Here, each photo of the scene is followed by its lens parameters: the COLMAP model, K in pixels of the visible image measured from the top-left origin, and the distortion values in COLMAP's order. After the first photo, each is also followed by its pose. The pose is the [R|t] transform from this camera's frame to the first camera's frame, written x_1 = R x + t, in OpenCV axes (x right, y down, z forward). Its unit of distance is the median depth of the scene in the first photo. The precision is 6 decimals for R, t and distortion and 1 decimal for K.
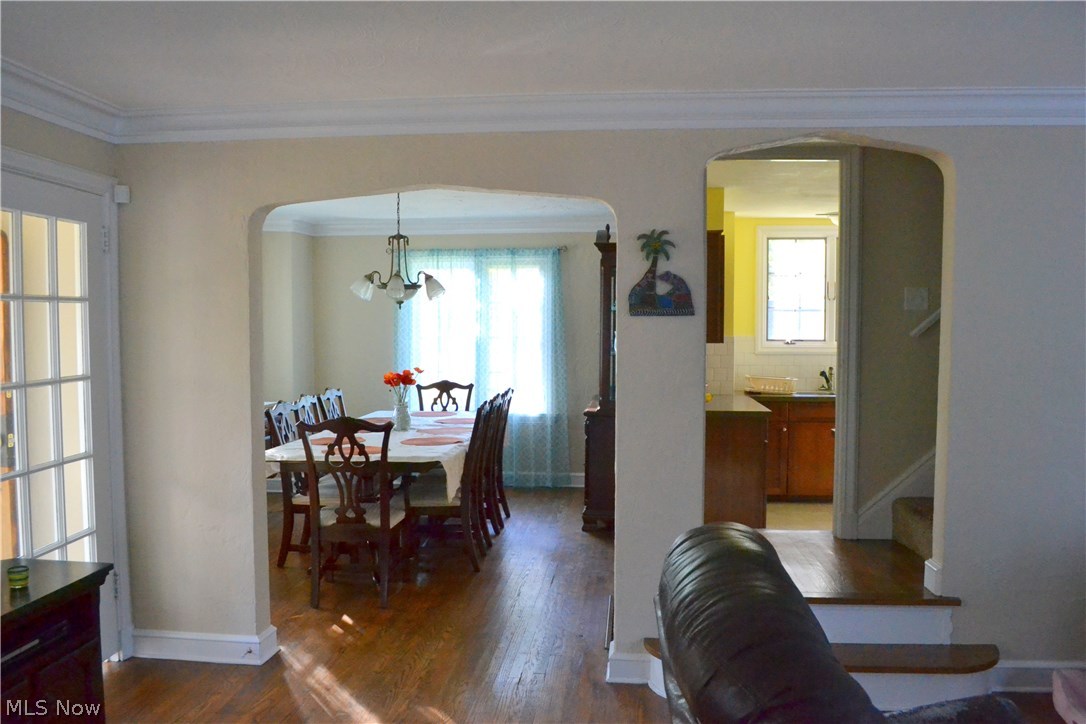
lens RADIAL K [[889.2, 0, 543.0], [0, 889.2, 362.0], [0, 0, 1]] dist [-0.086571, -0.001453]
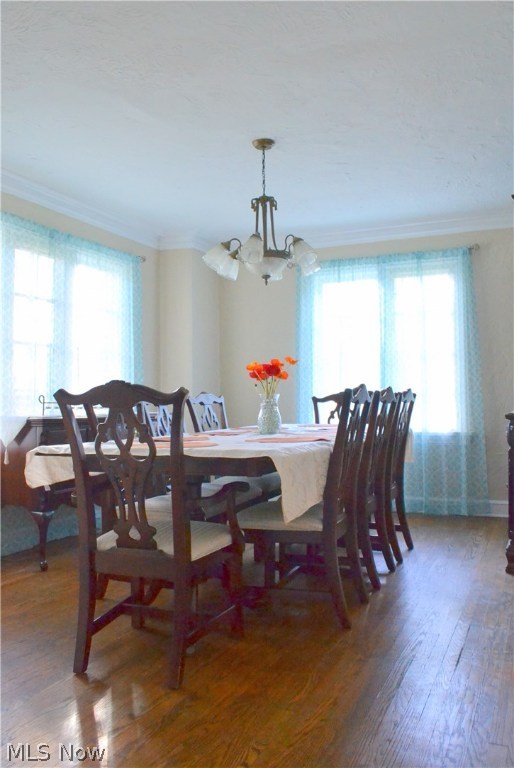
lens RADIAL K [[628.8, 0, 261.6], [0, 628.8, 374.5], [0, 0, 1]] dist [-0.086571, -0.001453]
pose [[0.949412, -0.022226, -0.313246, 0.013311], [-0.004959, 0.996307, -0.085722, 0.063927], [0.313994, 0.082939, 0.945795, 0.398912]]
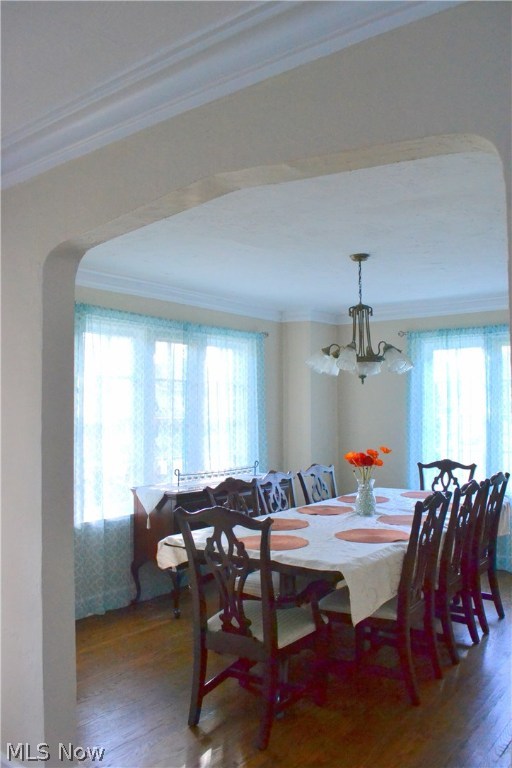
lens RADIAL K [[609.4, 0, 256.0], [0, 609.4, 384.0], [0, 0, 1]] dist [-0.085512, 0.006935]
pose [[0.846916, -0.024547, -0.531160, 0.072844], [-0.020716, 0.996652, -0.079090, -0.005723], [0.531323, 0.077986, 0.843572, 0.352042]]
